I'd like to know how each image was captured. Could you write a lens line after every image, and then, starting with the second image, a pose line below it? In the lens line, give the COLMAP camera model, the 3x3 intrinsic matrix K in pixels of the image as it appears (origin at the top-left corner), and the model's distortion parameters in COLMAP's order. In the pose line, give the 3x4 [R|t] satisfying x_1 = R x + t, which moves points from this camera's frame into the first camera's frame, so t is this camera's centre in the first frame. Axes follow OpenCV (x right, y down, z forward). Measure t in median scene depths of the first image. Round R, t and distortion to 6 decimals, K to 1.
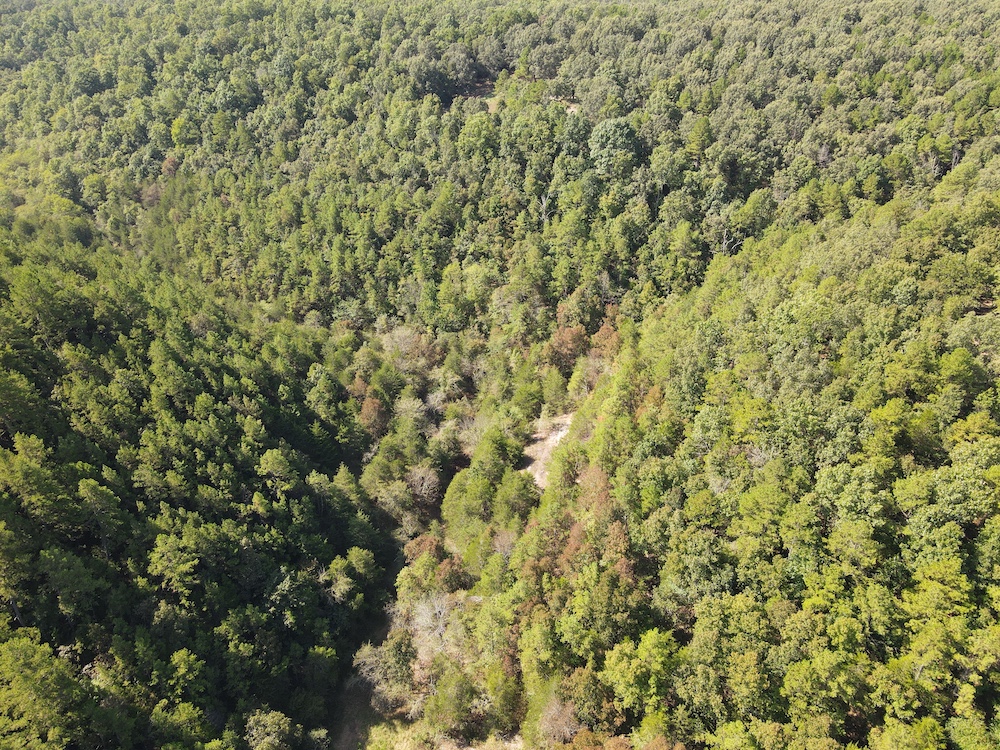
lens RADIAL K [[743.4, 0, 500.3], [0, 743.4, 374.4], [0, 0, 1]] dist [0.020319, 0.001852]
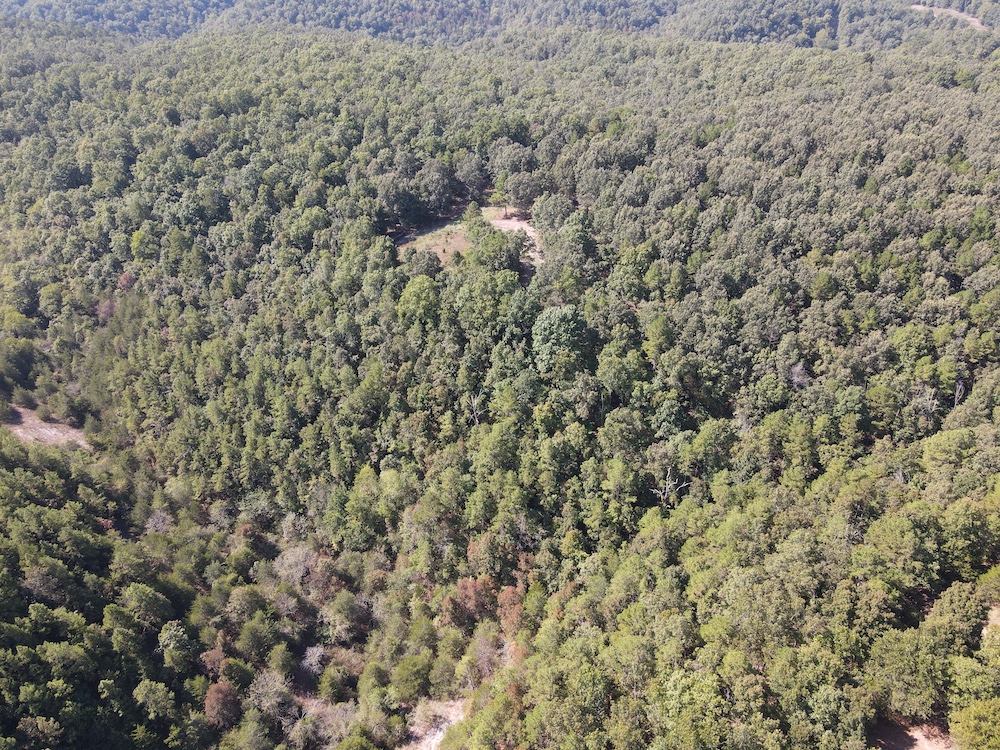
lens RADIAL K [[743.4, 0, 499.0], [0, 743.4, 371.3], [0, 0, 1]] dist [0.020319, 0.001852]
pose [[0.995473, 0.053933, -0.078262, 0.146374], [-0.053662, 0.998544, 0.005558, -0.259022], [0.078448, -0.001333, 0.996917, 0.119385]]
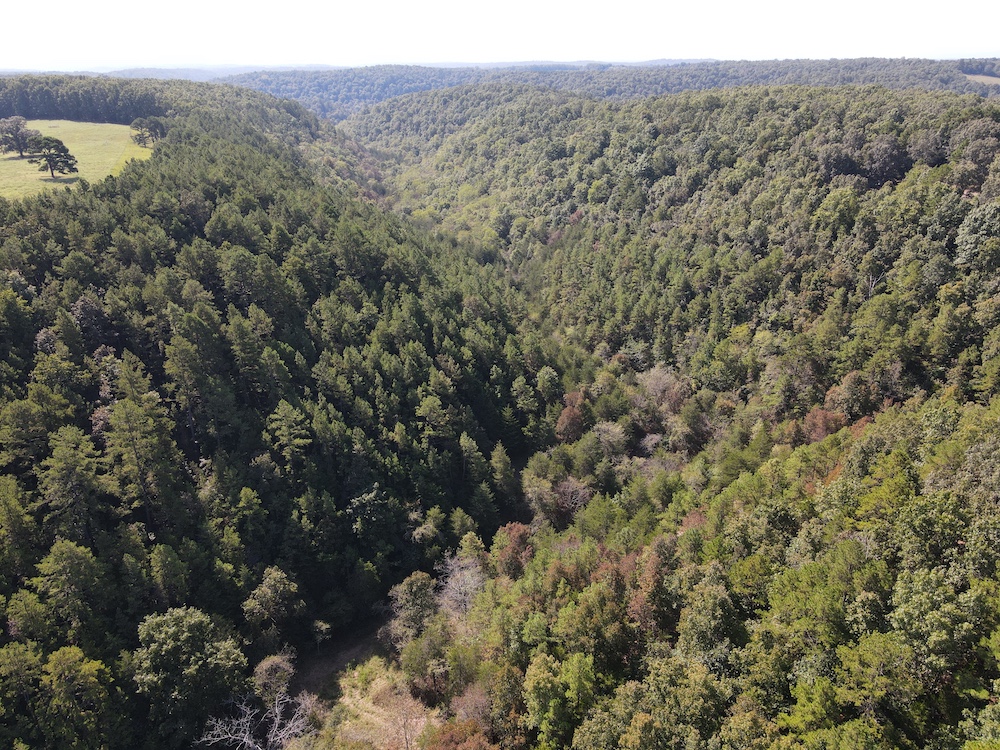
lens RADIAL K [[743.4, 0, 499.9], [0, 743.4, 373.9], [0, 0, 1]] dist [0.020319, 0.001852]
pose [[0.782482, 0.250288, -0.570156, 0.228533], [-0.337196, 0.940102, -0.050080, 0.053904], [0.523471, 0.231441, 0.820008, 0.085903]]
